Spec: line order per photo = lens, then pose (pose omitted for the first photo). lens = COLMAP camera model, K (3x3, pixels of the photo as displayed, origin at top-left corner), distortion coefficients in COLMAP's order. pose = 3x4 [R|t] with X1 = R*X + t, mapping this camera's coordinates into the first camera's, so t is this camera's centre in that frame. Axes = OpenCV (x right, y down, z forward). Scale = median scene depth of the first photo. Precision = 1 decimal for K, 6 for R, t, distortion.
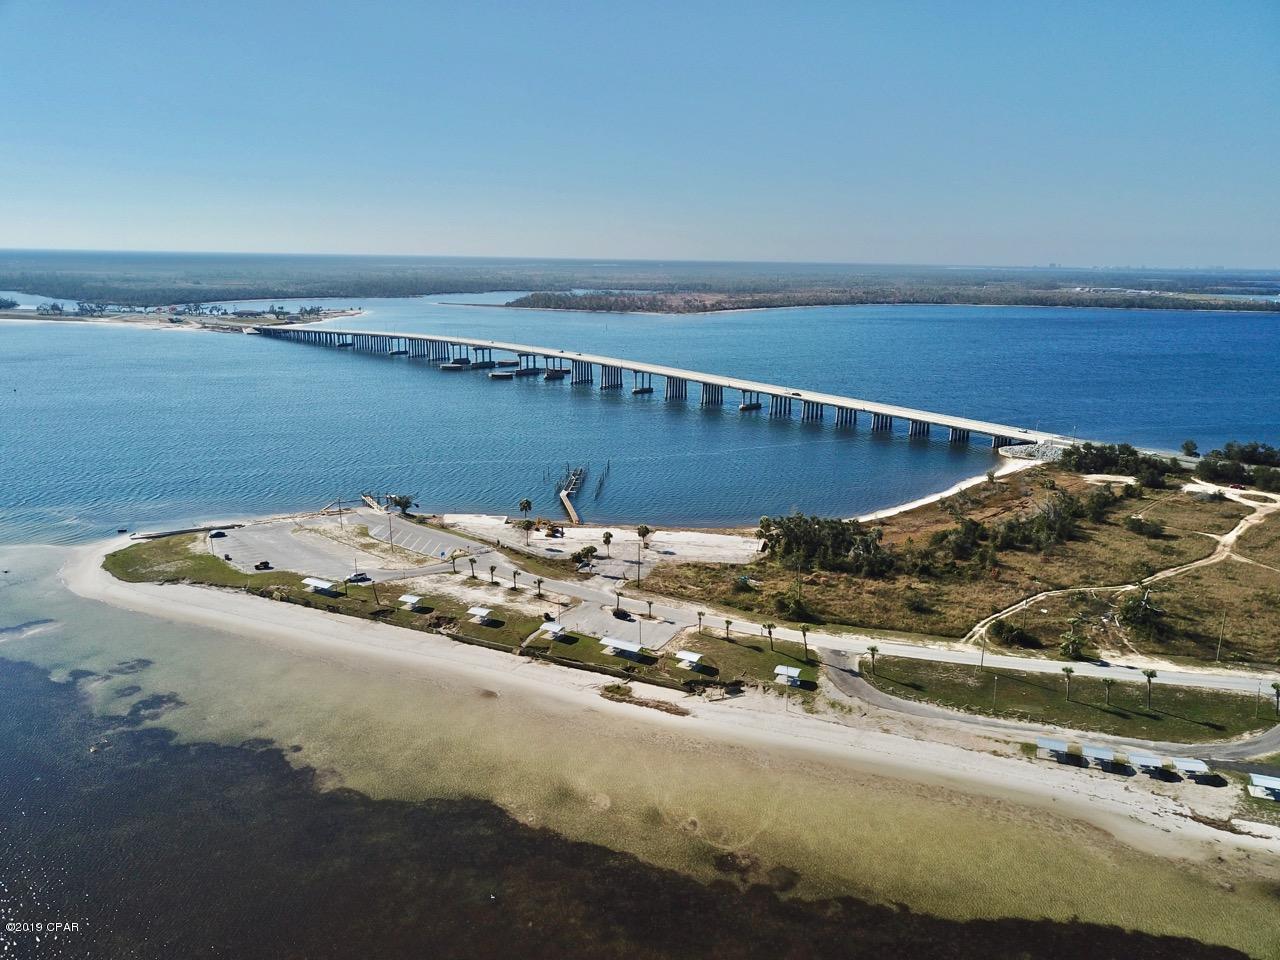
lens RADIAL K [[954.6, 0, 640.0], [0, 954.6, 480.0], [0, 0, 1]] dist [0.054402, -0.094750]
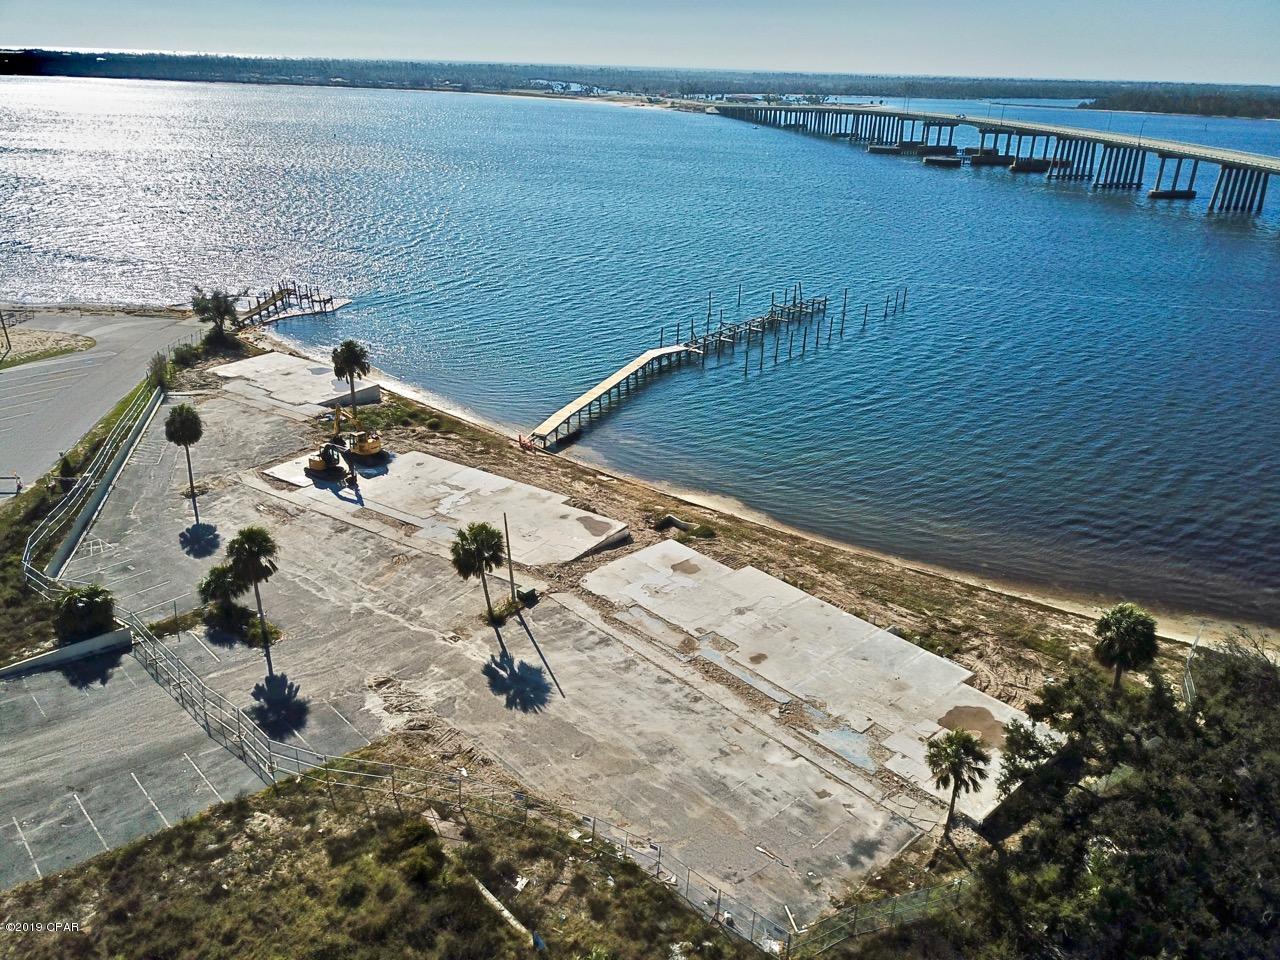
lens RADIAL K [[954.6, 0, 640.0], [0, 954.6, 480.0], [0, 0, 1]] dist [0.054402, -0.094750]
pose [[0.834451, 0.225740, -0.502725, 0.125179], [-0.139322, 0.969033, 0.203873, -0.012157], [0.533179, -0.100081, 0.840062, 0.738557]]
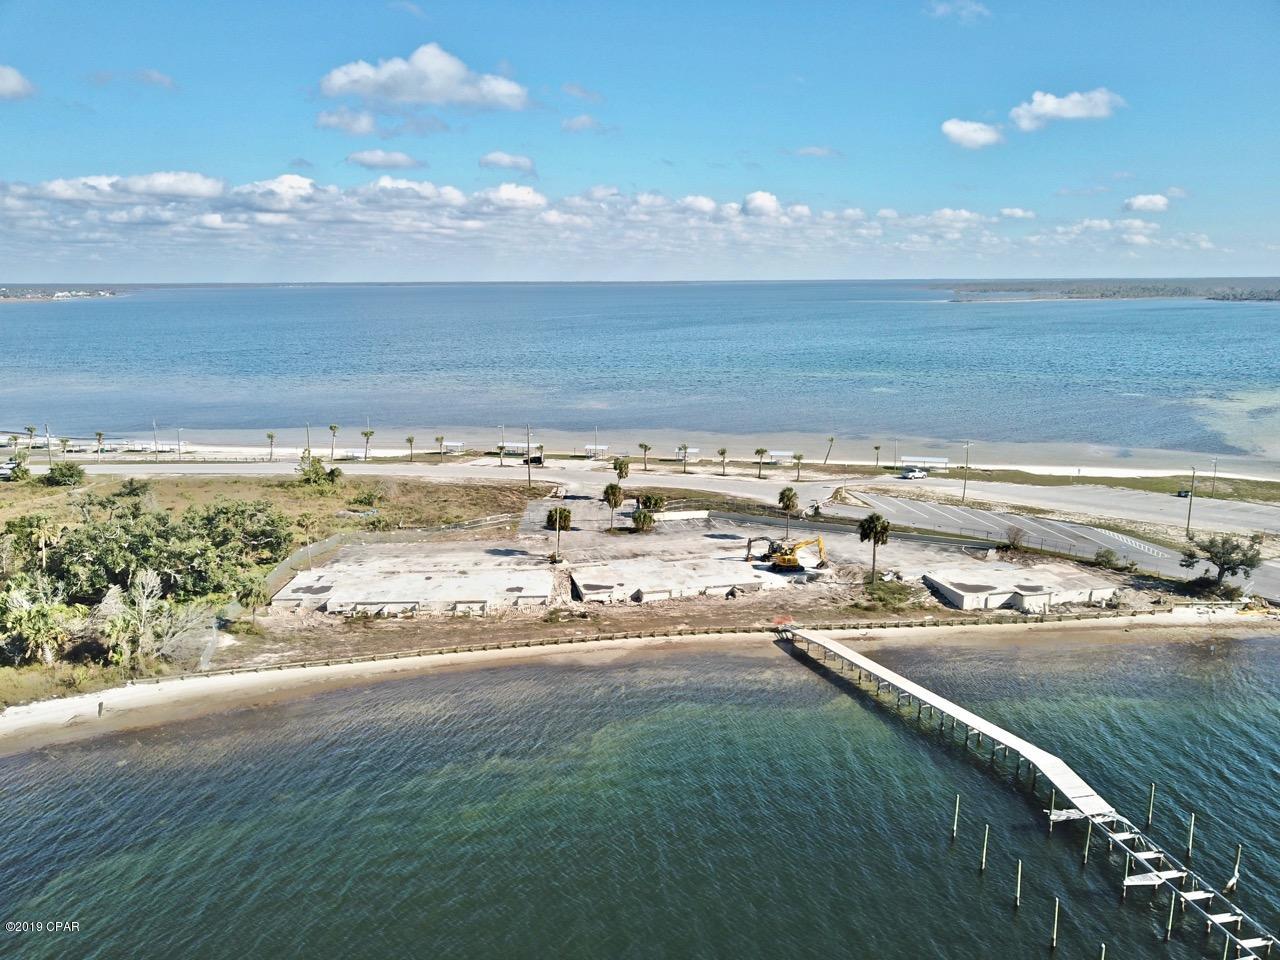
lens RADIAL K [[954.6, 0, 640.0], [0, 954.6, 480.0], [0, 0, 1]] dist [0.054402, -0.094750]
pose [[-0.964576, 0.044386, -0.260045, 0.065925], [-0.072476, 0.903226, 0.423002, -0.160830], [0.253654, 0.426864, -0.868013, 1.307995]]
